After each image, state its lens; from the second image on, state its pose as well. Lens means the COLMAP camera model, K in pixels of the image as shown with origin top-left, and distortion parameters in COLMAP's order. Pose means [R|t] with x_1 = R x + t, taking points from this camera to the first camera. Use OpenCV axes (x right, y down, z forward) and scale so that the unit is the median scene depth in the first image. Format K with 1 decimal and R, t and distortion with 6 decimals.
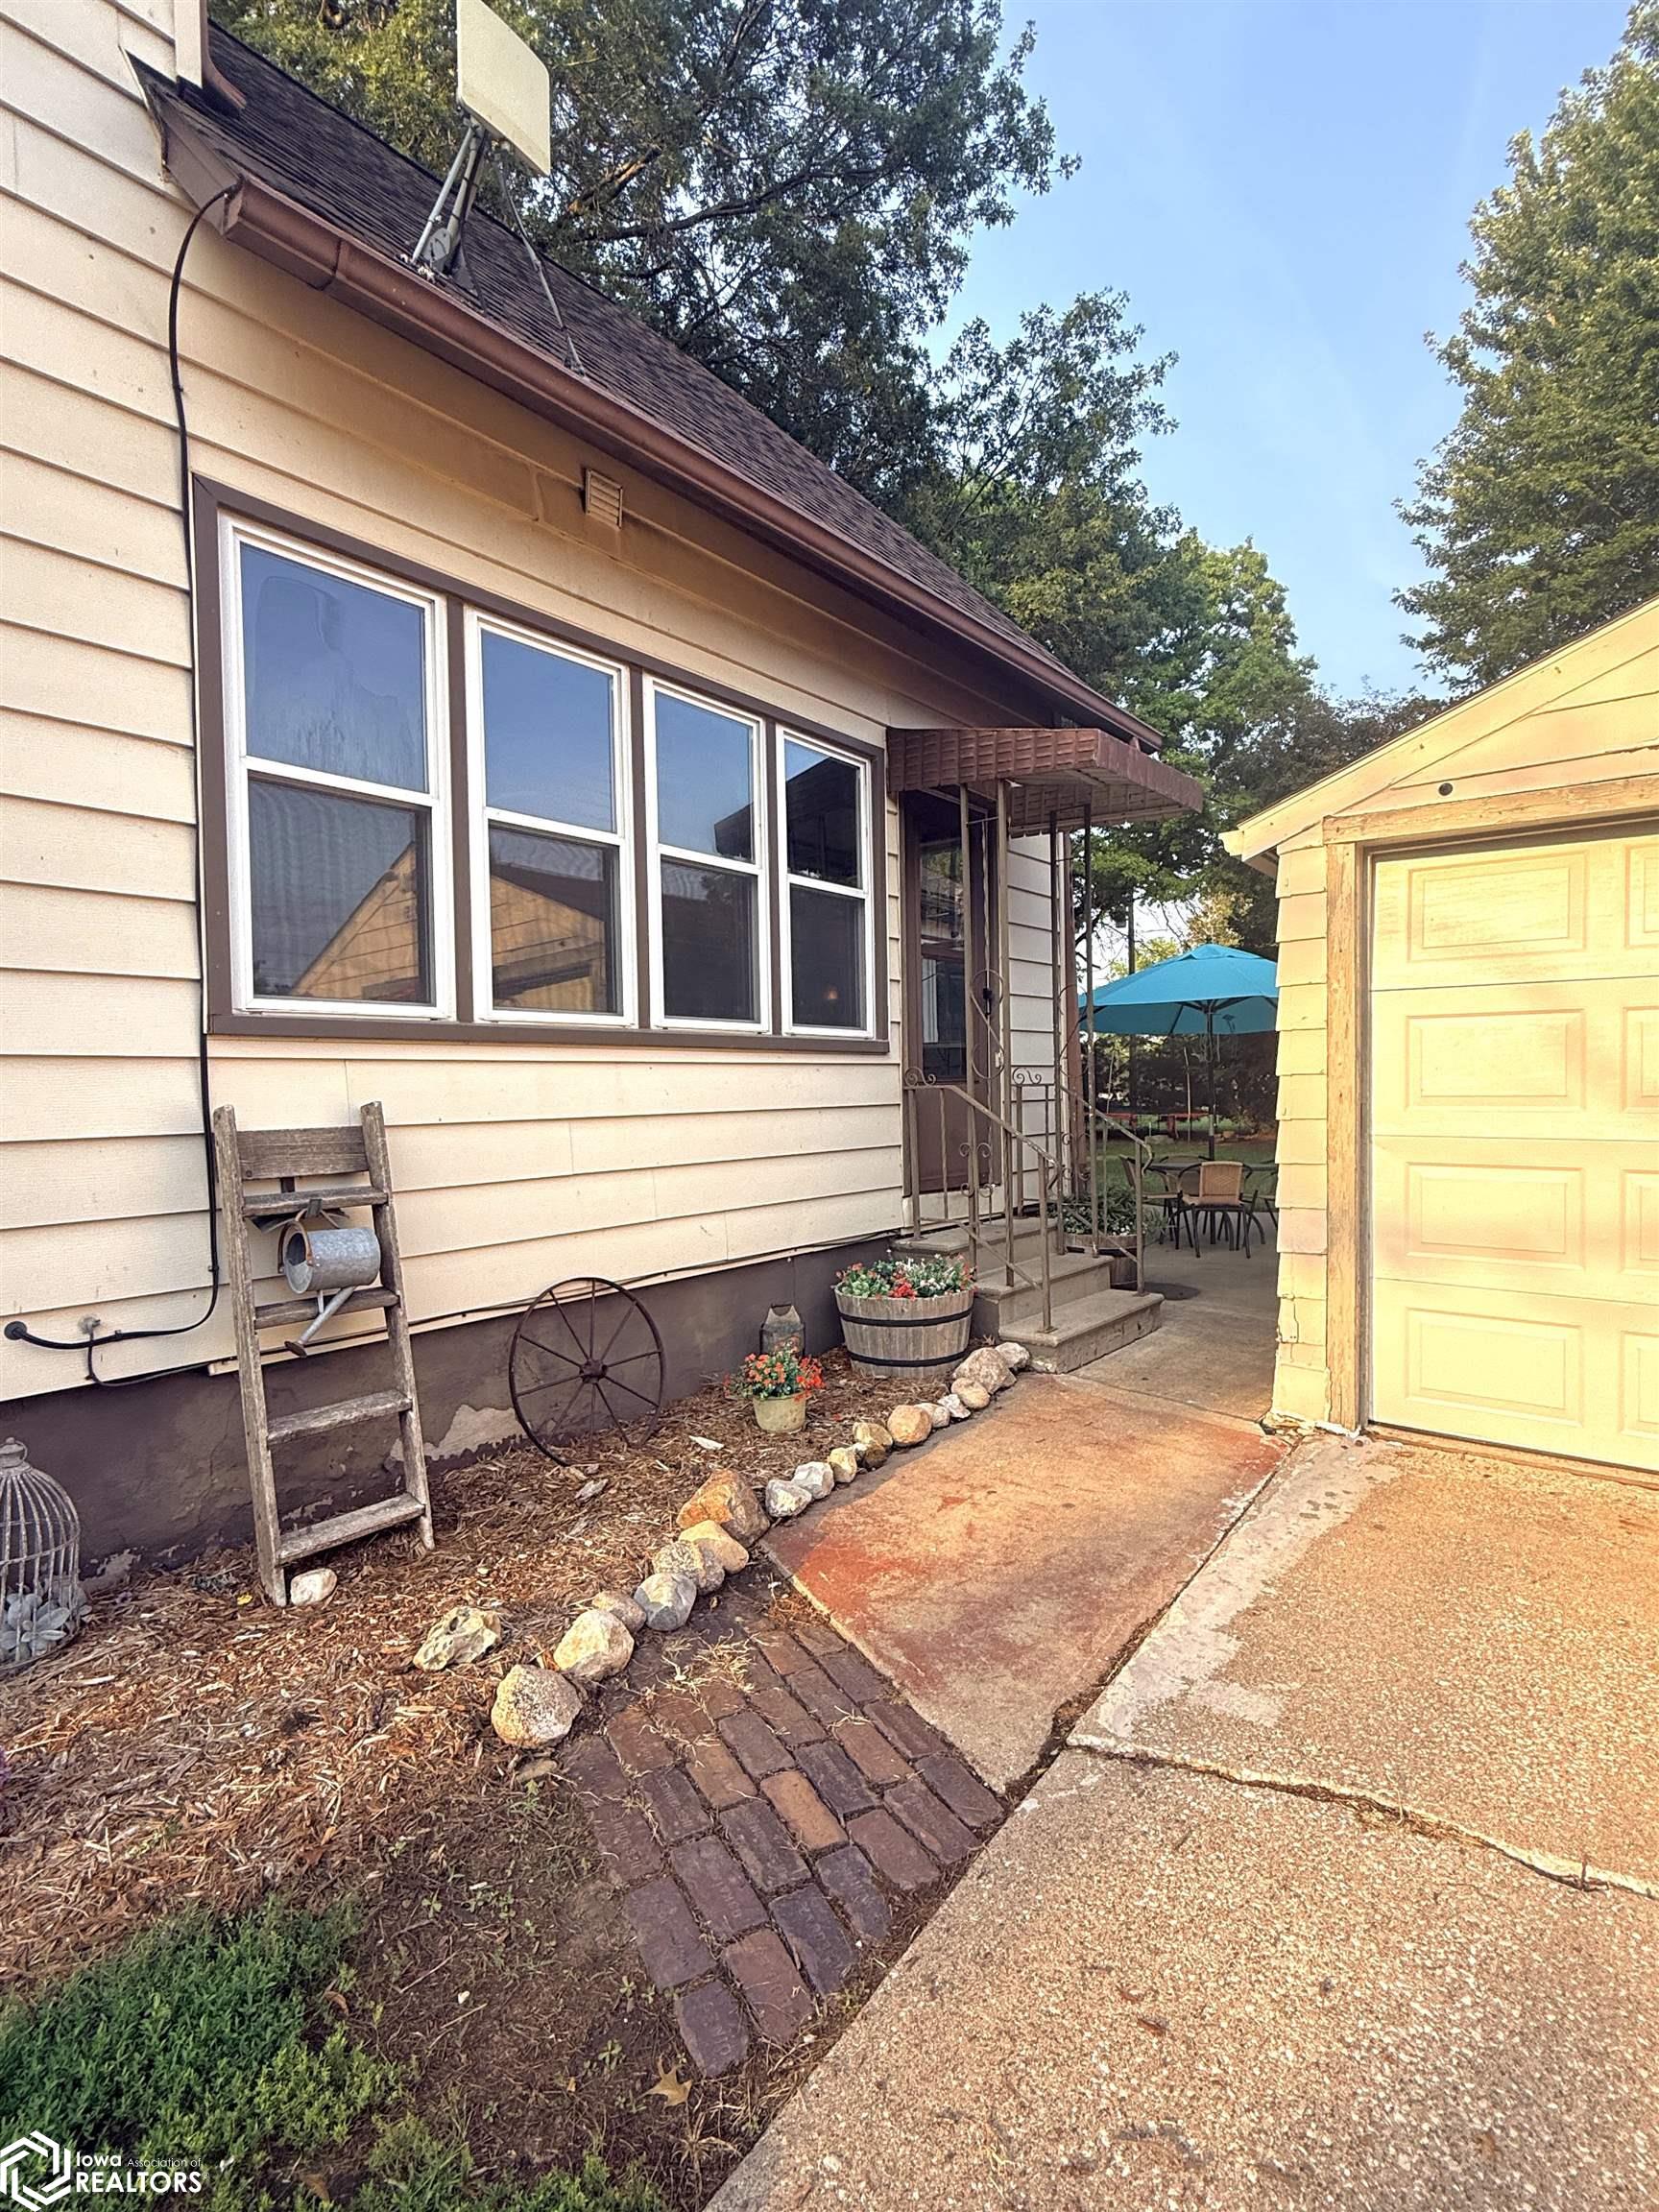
lens RADIAL K [[1088.5, 0, 829.5], [0, 1088.5, 1106.0], [0, 0, 1]] dist [-0.000752, -0.000014]
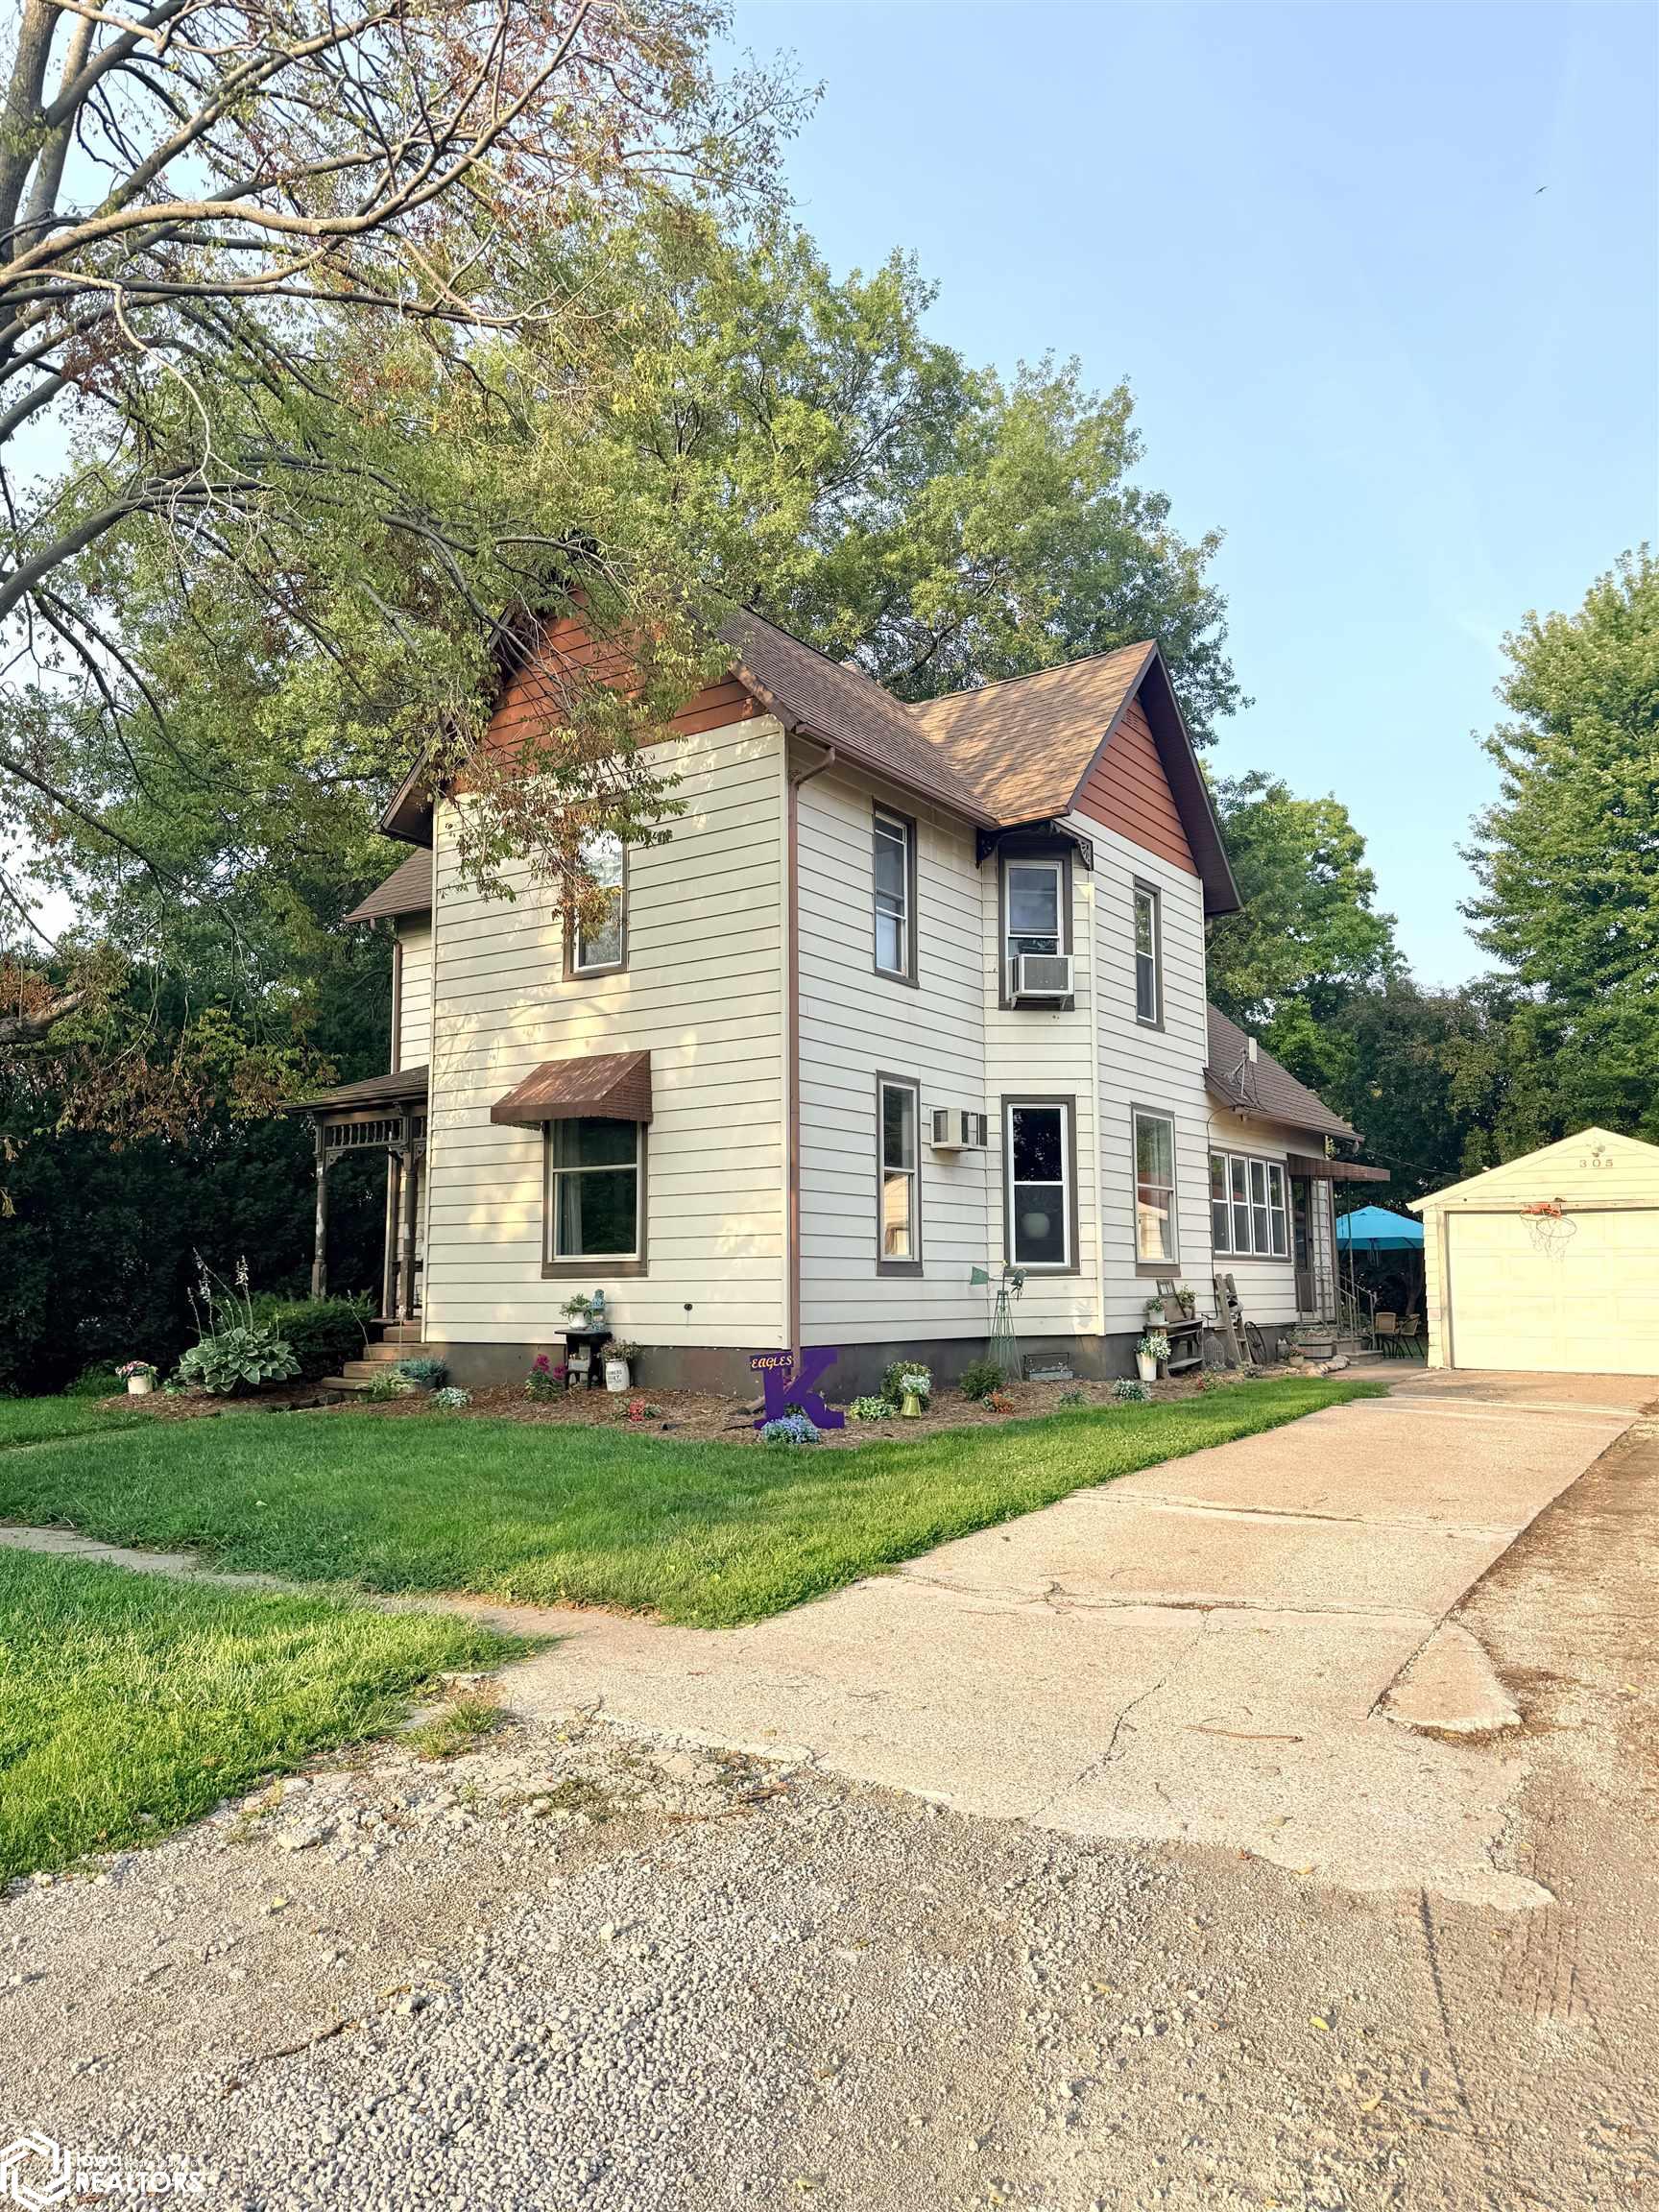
lens RADIAL K [[1555.7, 0, 829.5], [0, 1555.7, 1106.0], [0, 0, 1]] dist [0.058822, -0.000087]
pose [[0.996787, 0.017318, 0.078203, -1.320042], [-0.007018, 0.991475, -0.130111, 0.080533], [-0.079790, 0.129145, 0.988410, -2.714799]]
